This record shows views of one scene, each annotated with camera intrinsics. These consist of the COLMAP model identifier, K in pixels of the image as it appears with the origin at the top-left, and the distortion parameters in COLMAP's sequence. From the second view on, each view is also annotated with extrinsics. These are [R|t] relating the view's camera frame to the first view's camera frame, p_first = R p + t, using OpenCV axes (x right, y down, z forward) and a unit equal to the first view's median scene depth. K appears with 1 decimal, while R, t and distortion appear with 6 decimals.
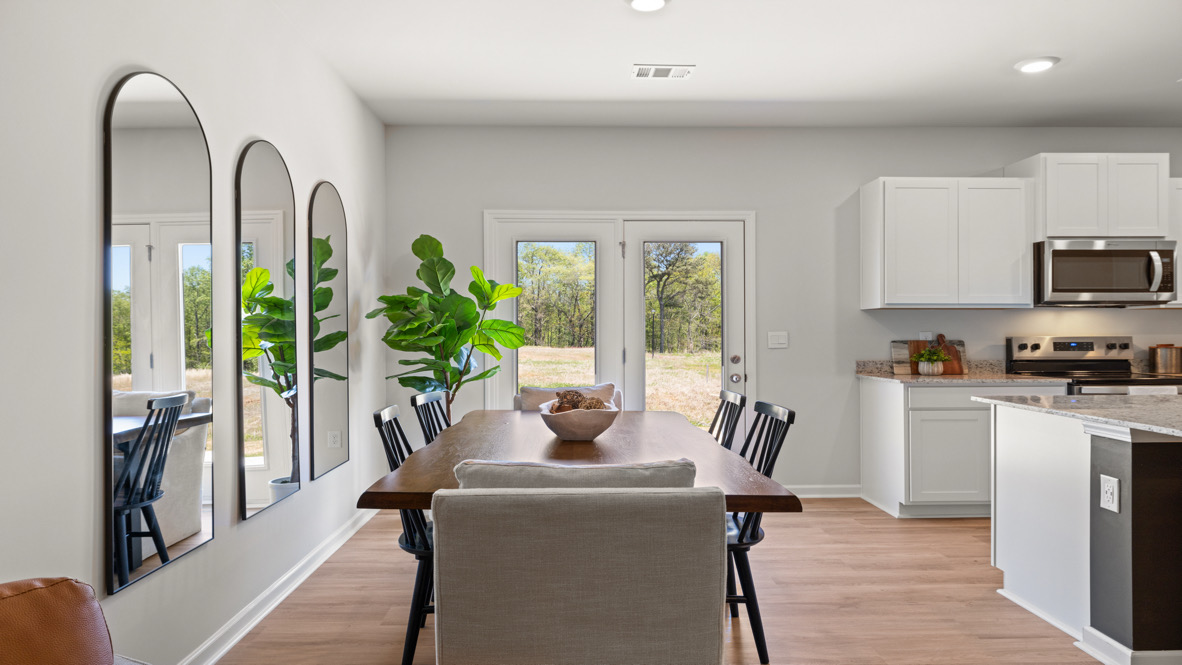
lens RADIAL K [[703.6, 0, 608.6], [0, 703.6, 311.3], [0, 0, 1]] dist [0.004953, 0.002881]
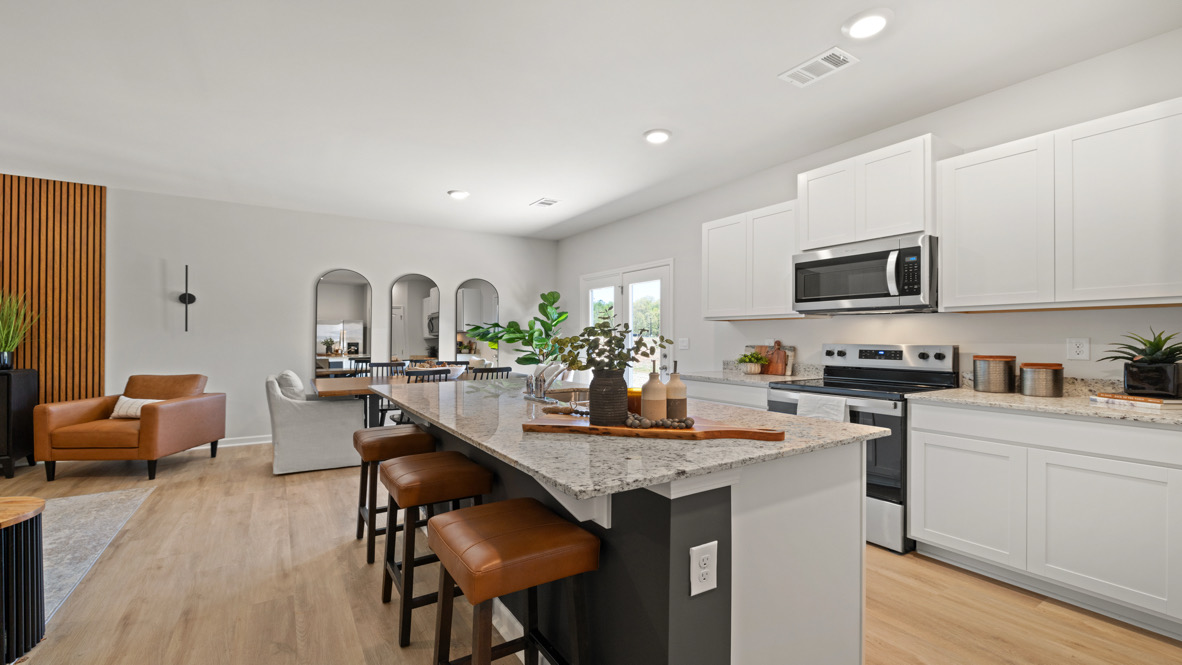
lens RADIAL K [[499.1, 0, 594.9], [0, 499.1, 336.8], [0, 0, 1]] dist [-0.000057, 0.000910]
pose [[0.519369, 0.003692, -0.854542, 1.044142], [0.017393, 0.999738, 0.014890, 0.008188], [0.854373, -0.022597, 0.519169, 0.309151]]
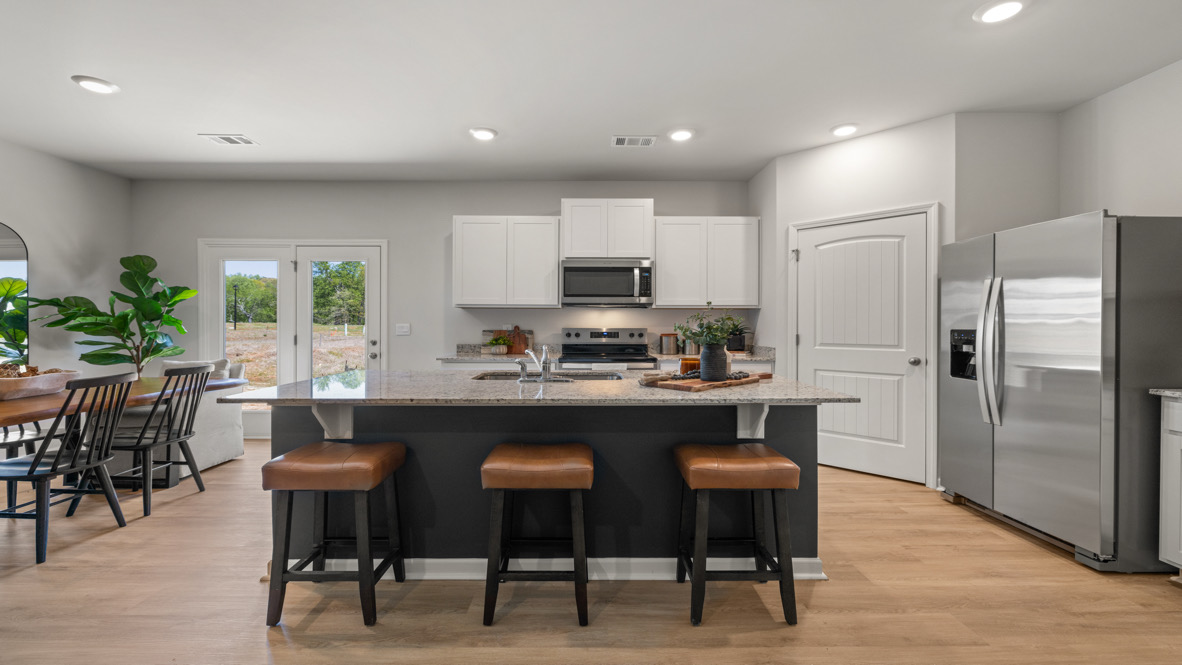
lens RADIAL K [[499.1, 0, 588.2], [0, 499.1, 325.4], [0, 0, 1]] dist [-0.000057, 0.000910]
pose [[0.999726, 0.004703, -0.022951, 0.650631], [-0.004093, 0.999639, 0.026545, 0.003850], [0.023067, -0.026444, 0.999384, -0.009252]]
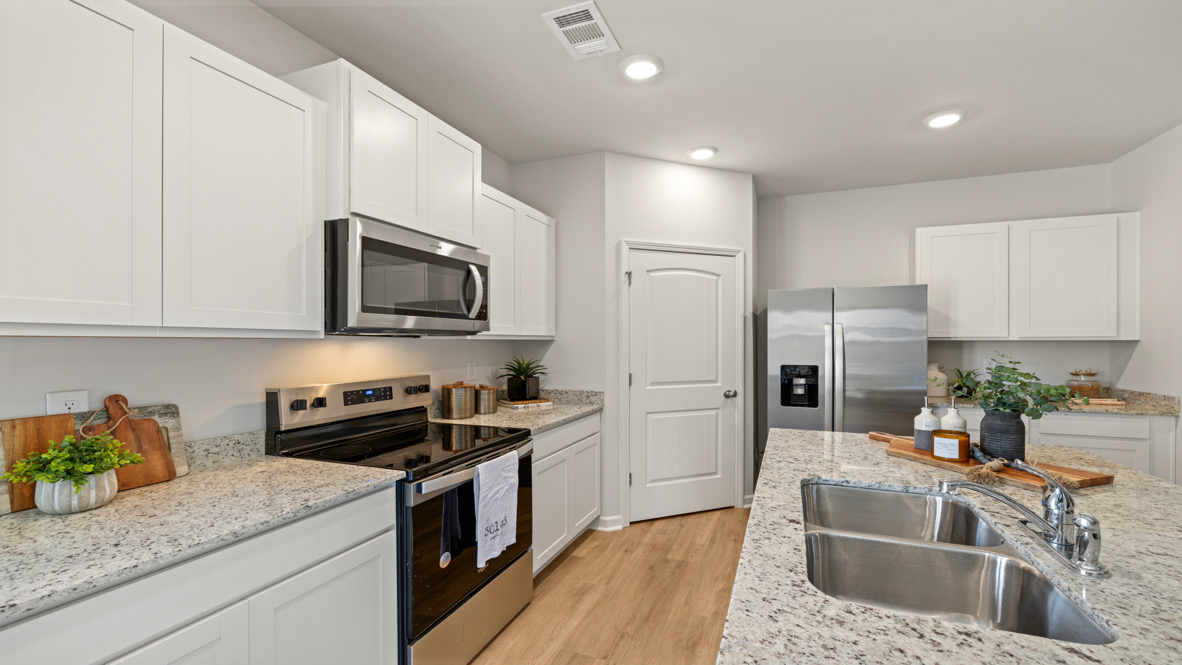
lens RADIAL K [[499.1, 0, 598.0], [0, 499.1, 347.5], [0, 0, 1]] dist [-0.000057, 0.000910]
pose [[0.392532, -0.009055, 0.919694, 0.312107], [-0.025106, 0.999473, 0.020556, -0.010679], [-0.919396, -0.031158, 0.392098, 0.620201]]
